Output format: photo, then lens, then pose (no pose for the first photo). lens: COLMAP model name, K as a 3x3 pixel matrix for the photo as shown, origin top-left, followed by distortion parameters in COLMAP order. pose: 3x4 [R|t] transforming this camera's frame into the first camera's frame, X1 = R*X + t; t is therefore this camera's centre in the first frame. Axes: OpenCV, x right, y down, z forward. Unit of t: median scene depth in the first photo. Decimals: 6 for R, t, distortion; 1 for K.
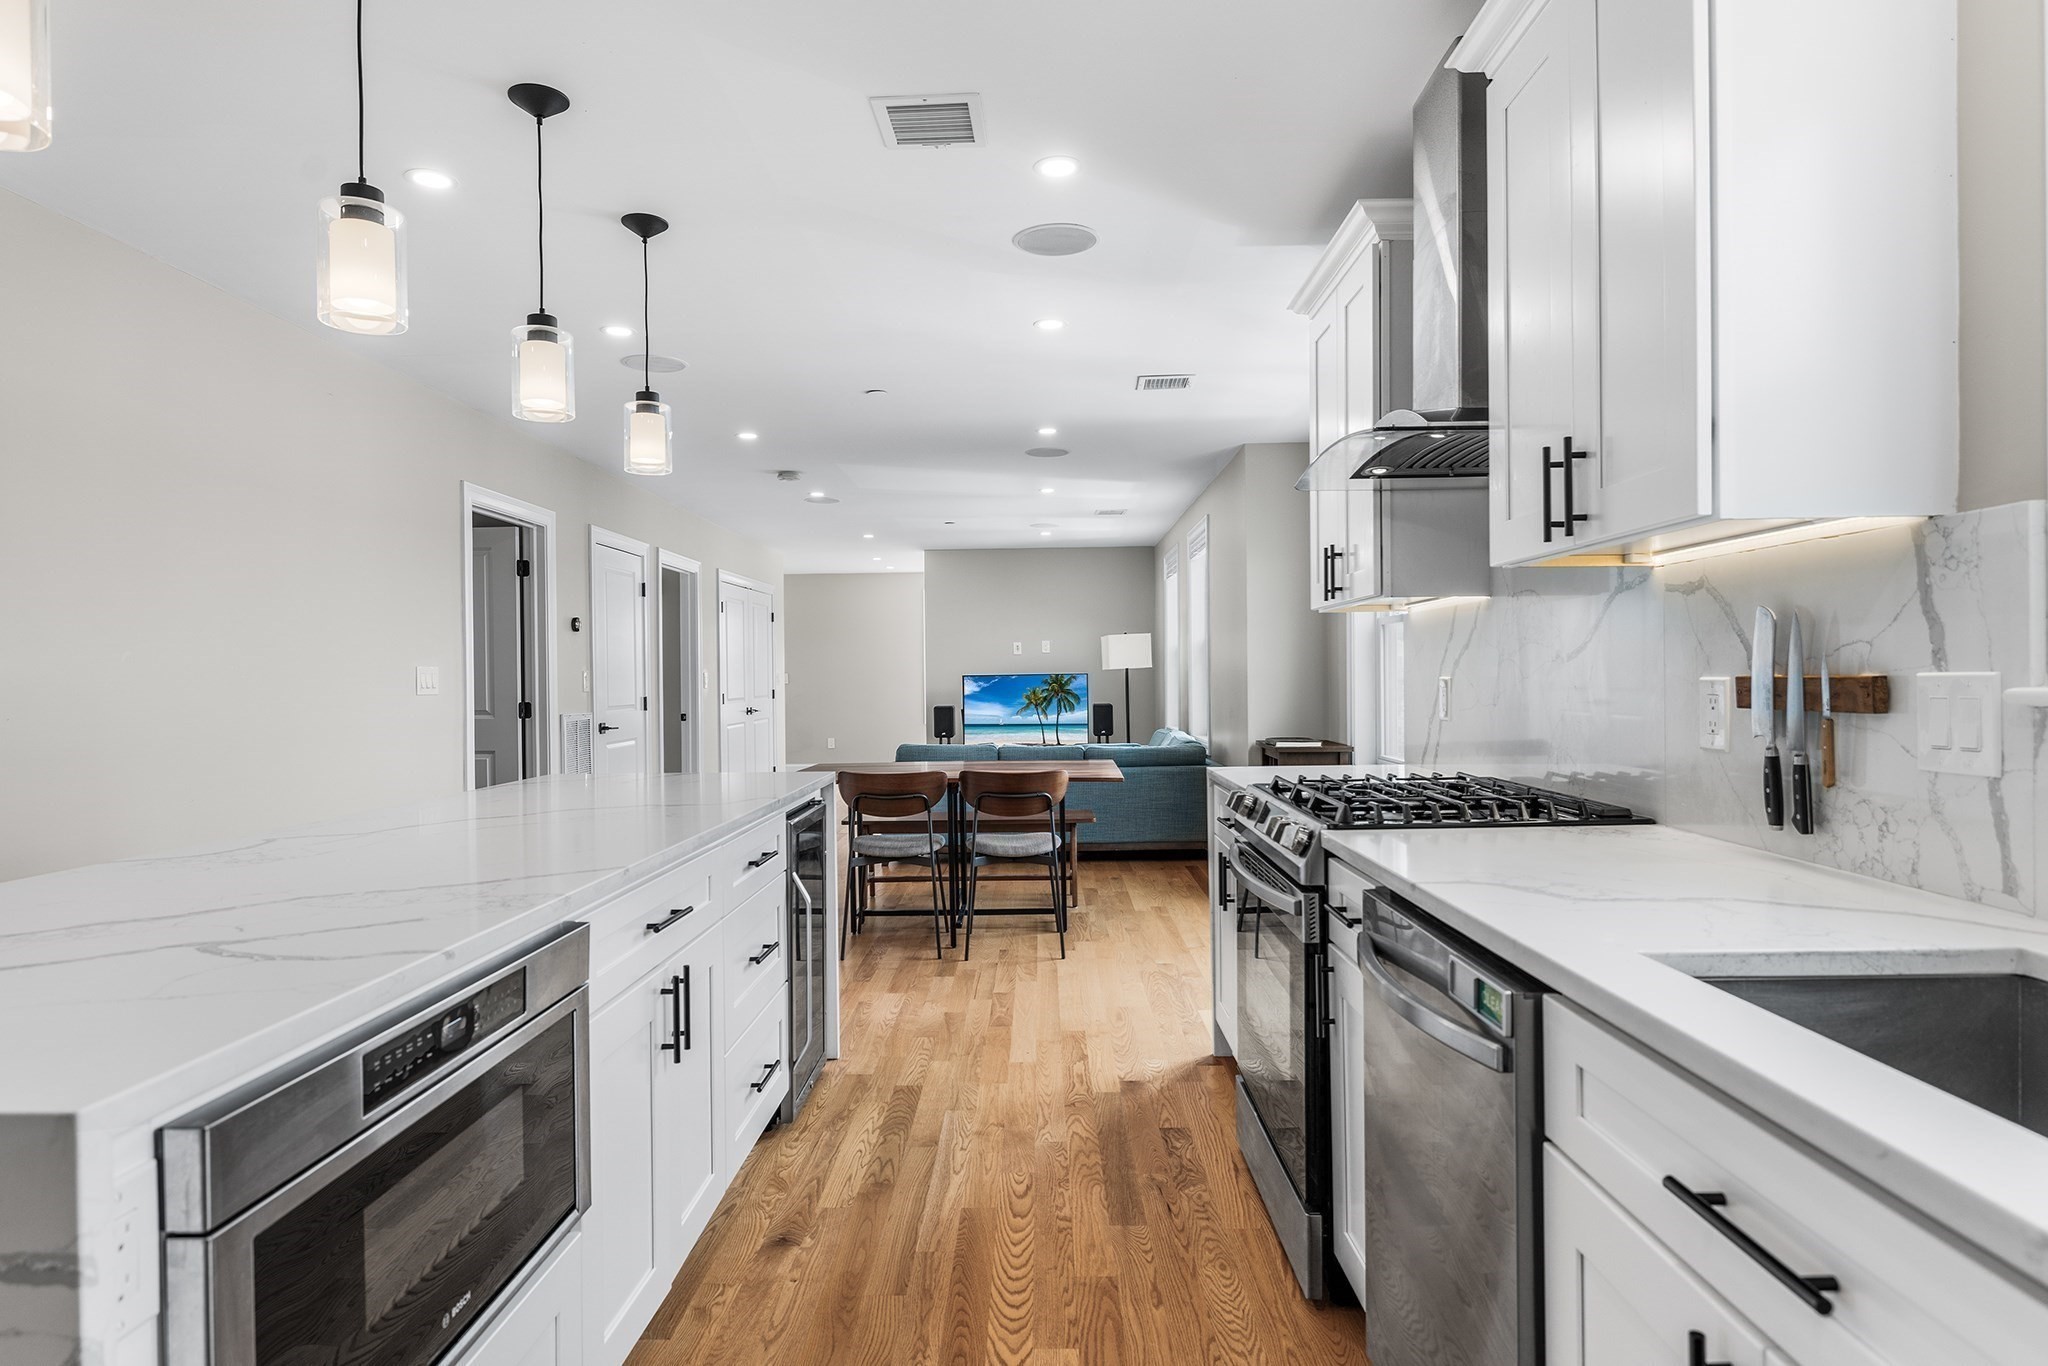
lens RADIAL K [[1153.8, 0, 1019.8], [0, 1153.8, 686.0], [0, 0, 1]] dist [-0.001692, 0.003488]
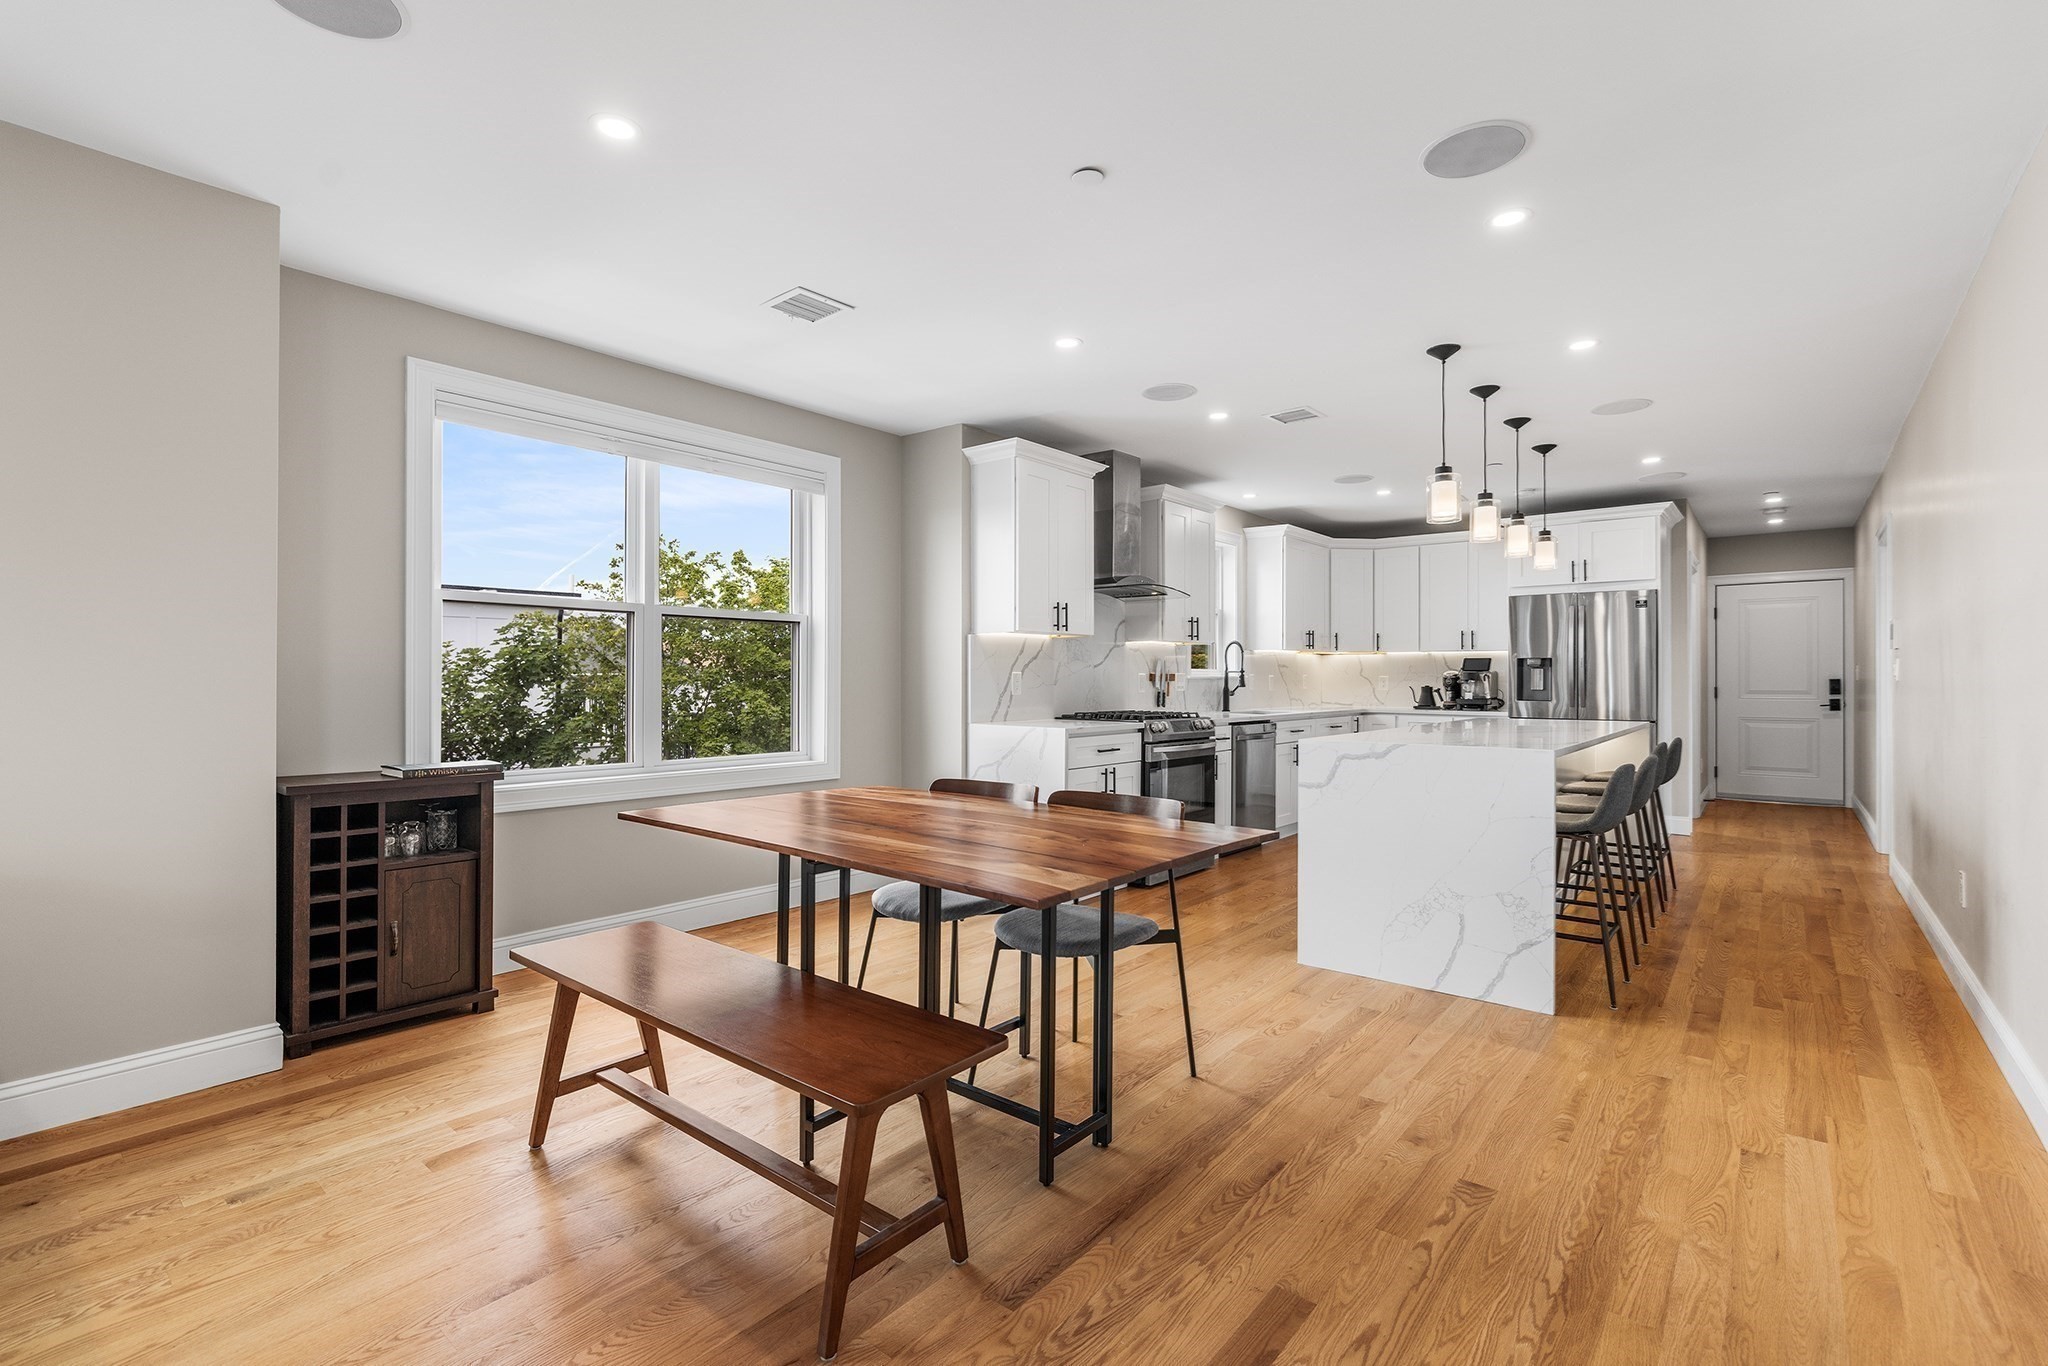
lens RADIAL K [[906.4, 0, 1029.8], [0, 906.4, 677.7], [0, 0, 1]] dist [-0.002175, 0.000377]
pose [[-0.784346, -0.002102, 0.620319, -0.185823], [0.001910, 0.999981, 0.005803, -0.002302], [-0.620320, 0.005737, -0.784328, 0.662843]]
